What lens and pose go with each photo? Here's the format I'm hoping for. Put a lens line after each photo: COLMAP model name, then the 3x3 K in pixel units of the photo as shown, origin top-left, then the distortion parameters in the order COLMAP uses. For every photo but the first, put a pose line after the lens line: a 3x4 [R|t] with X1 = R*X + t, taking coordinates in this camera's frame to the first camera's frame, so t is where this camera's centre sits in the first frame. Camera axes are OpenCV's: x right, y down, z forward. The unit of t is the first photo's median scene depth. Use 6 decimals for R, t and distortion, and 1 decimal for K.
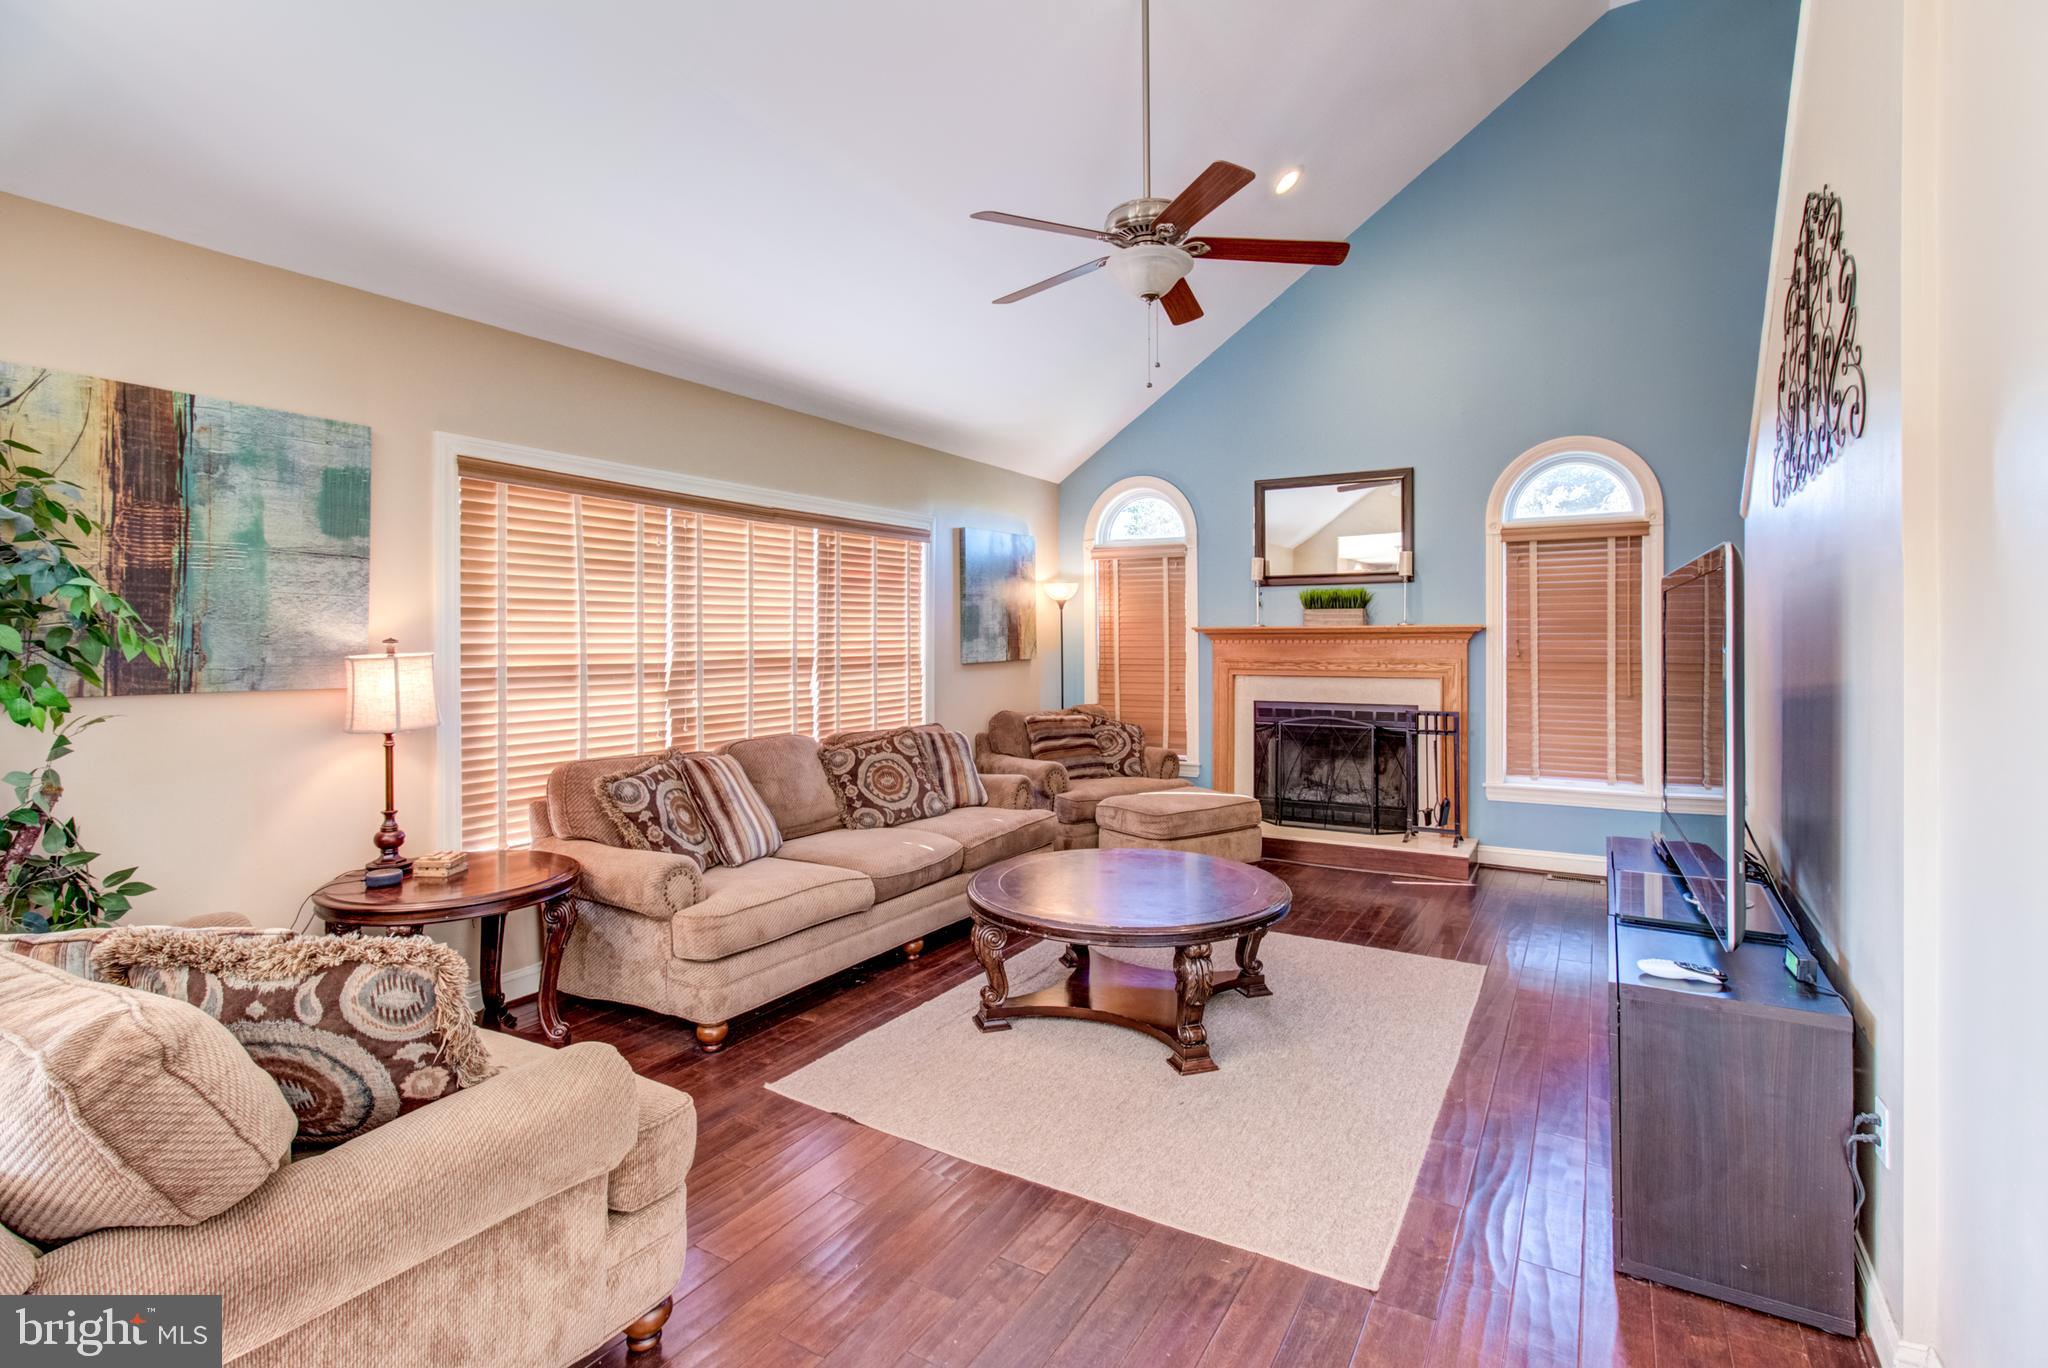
lens RADIAL K [[970.8, 0, 1037.5], [0, 970.8, 607.8], [0, 0, 1]] dist [-0.023238, 0.009630]
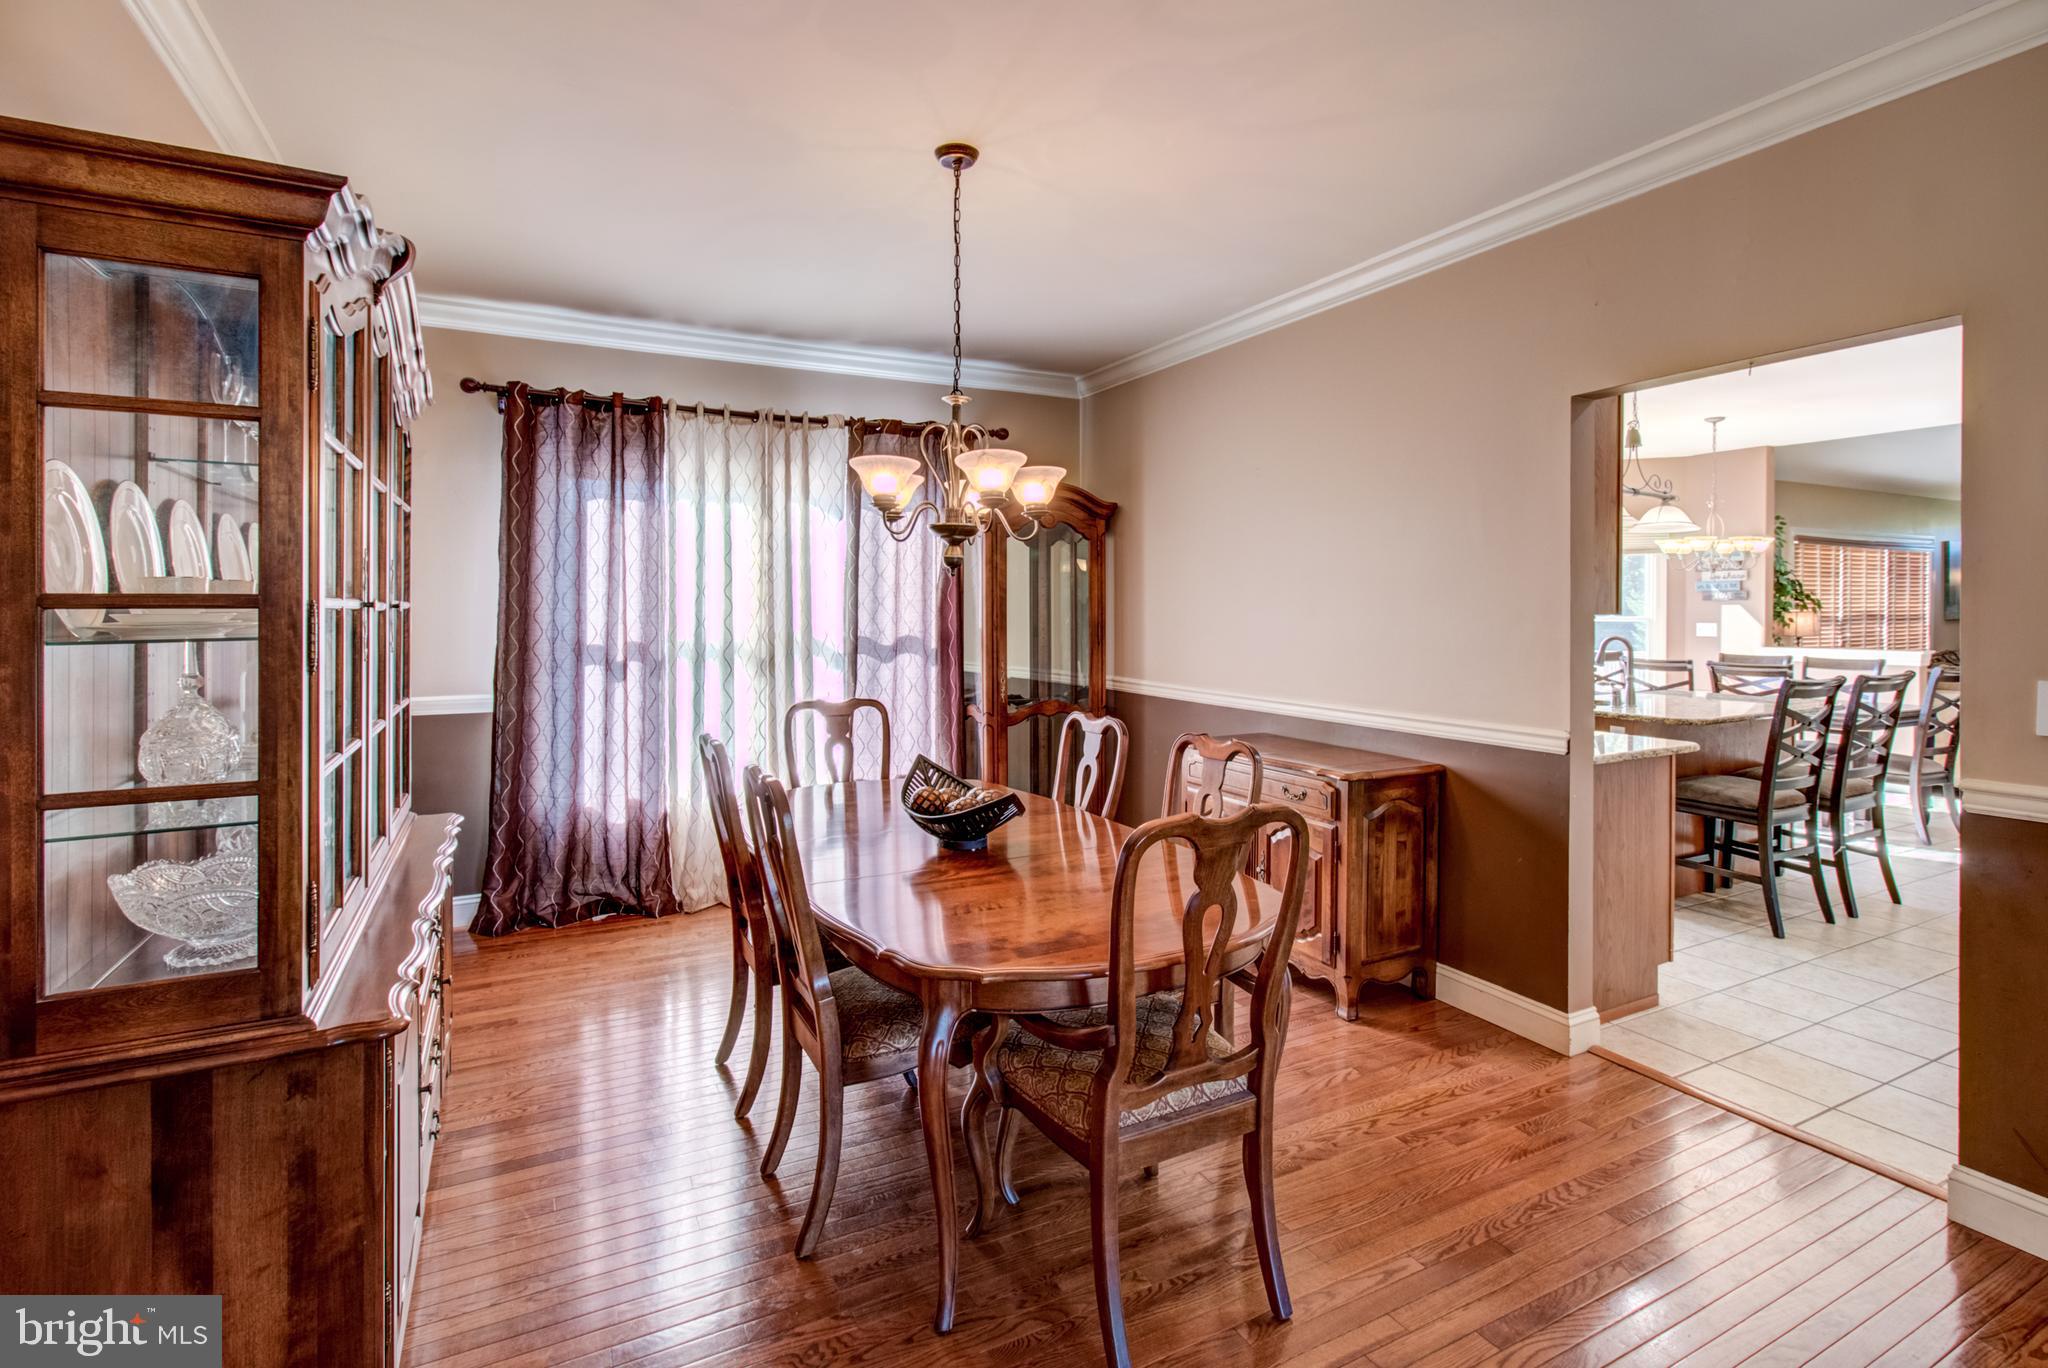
lens RADIAL K [[970.8, 0, 1037.5], [0, 970.8, 607.8], [0, 0, 1]] dist [-0.023238, 0.009630]
pose [[0.847060, 0.000627, -0.531497, -0.560809], [0.015754, 0.999530, 0.026287, -0.036653], [0.531264, -0.030639, 0.846652, -1.369211]]
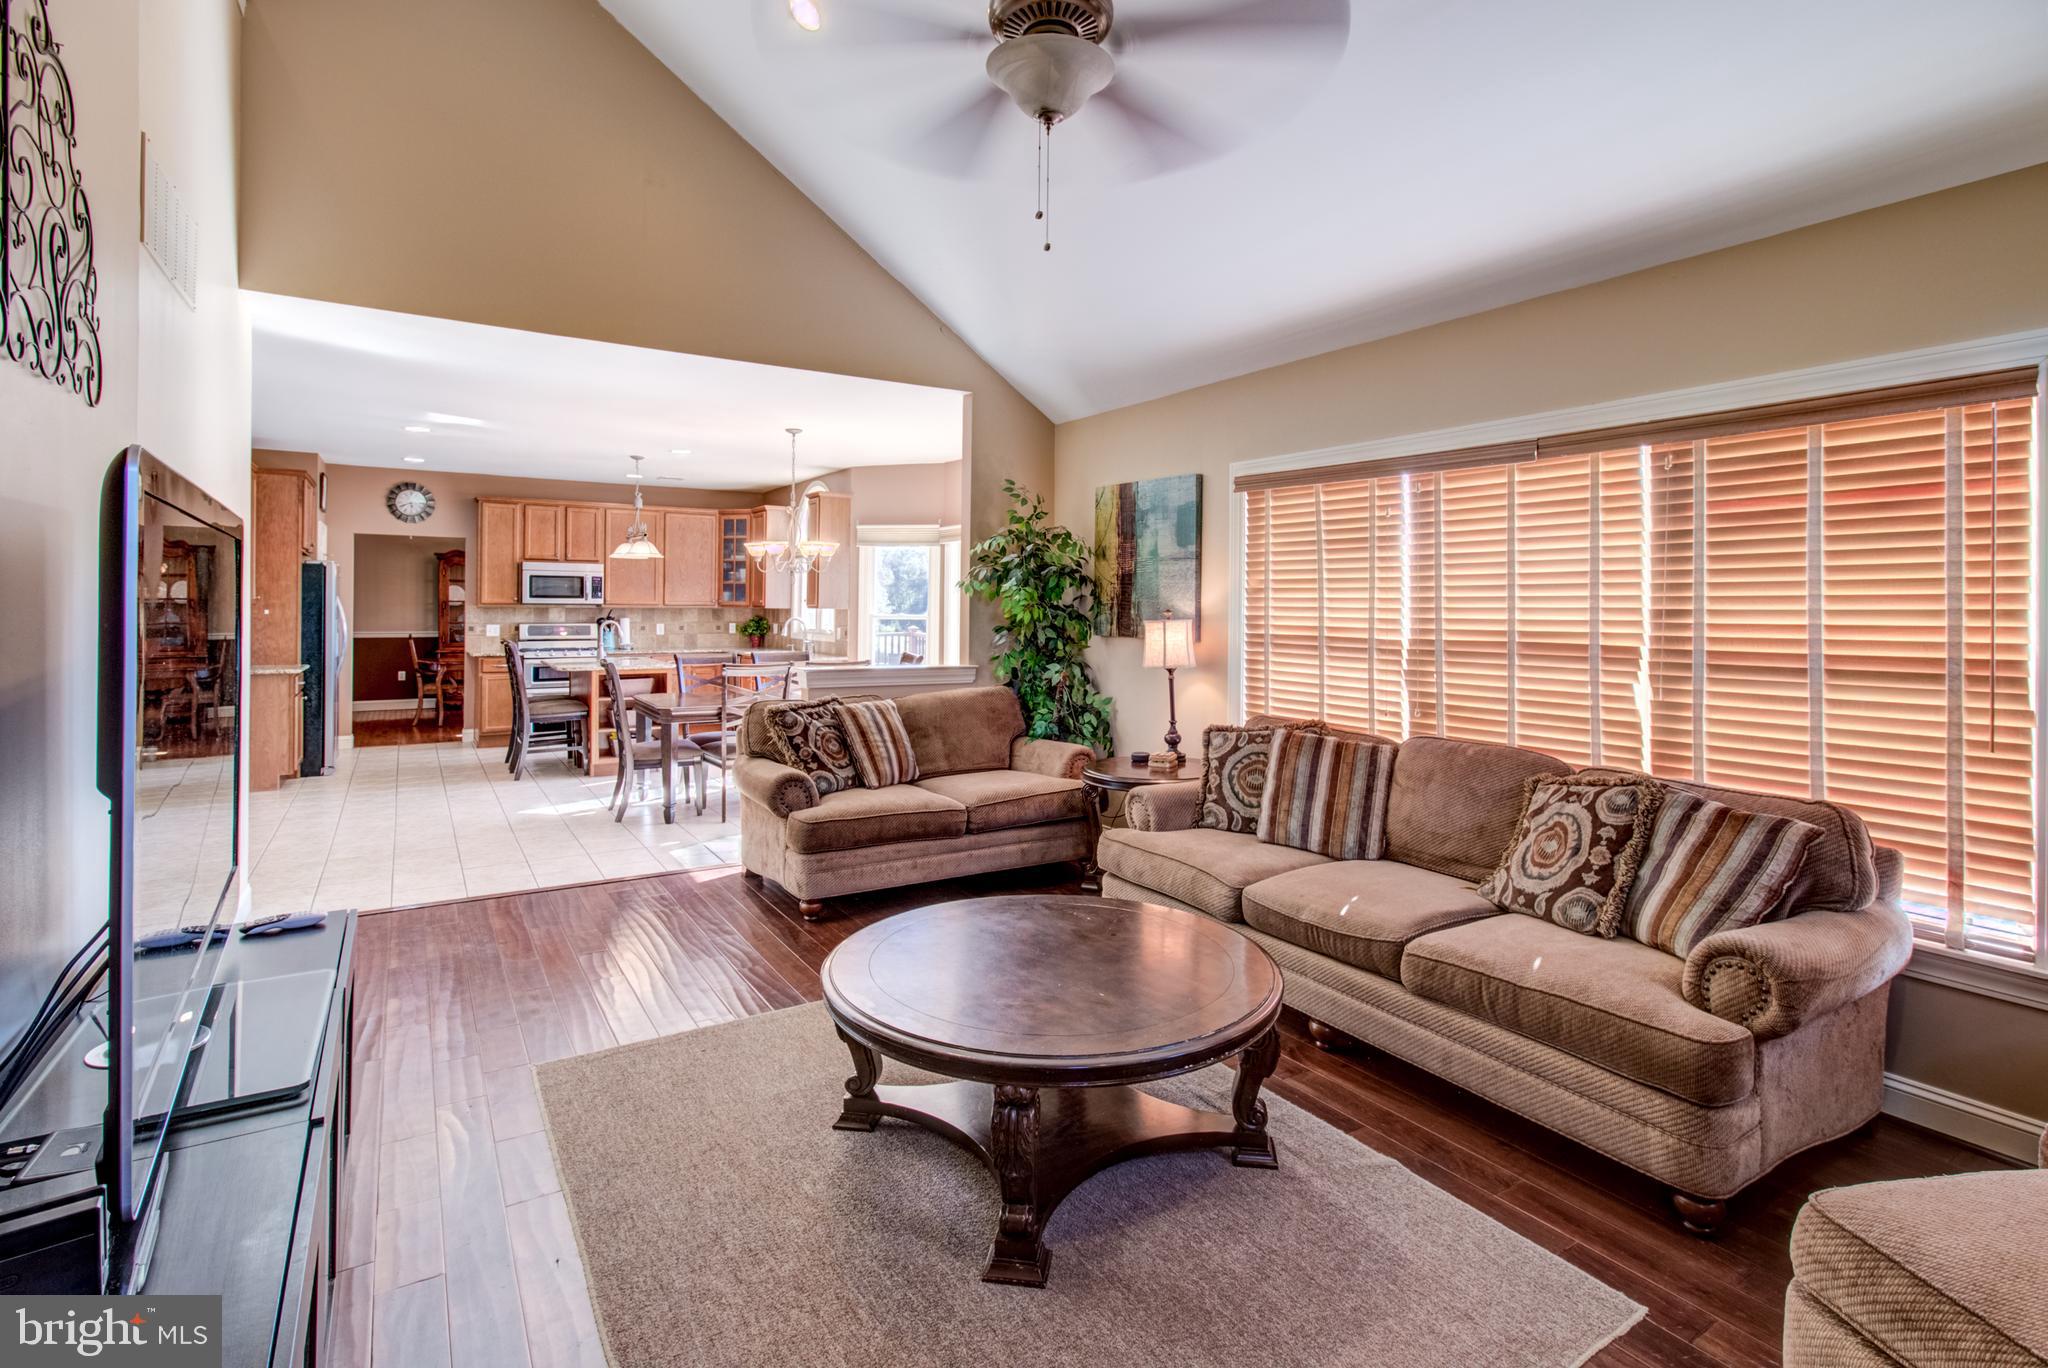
lens RADIAL K [[970.8, 0, 1037.5], [0, 970.8, 607.8], [0, 0, 1]] dist [-0.023238, 0.009630]
pose [[-0.441801, -0.001664, -0.897111, 0.473566], [0.016508, 0.999814, -0.009985, 0.022553], [0.896961, -0.019221, -0.441691, 0.848217]]
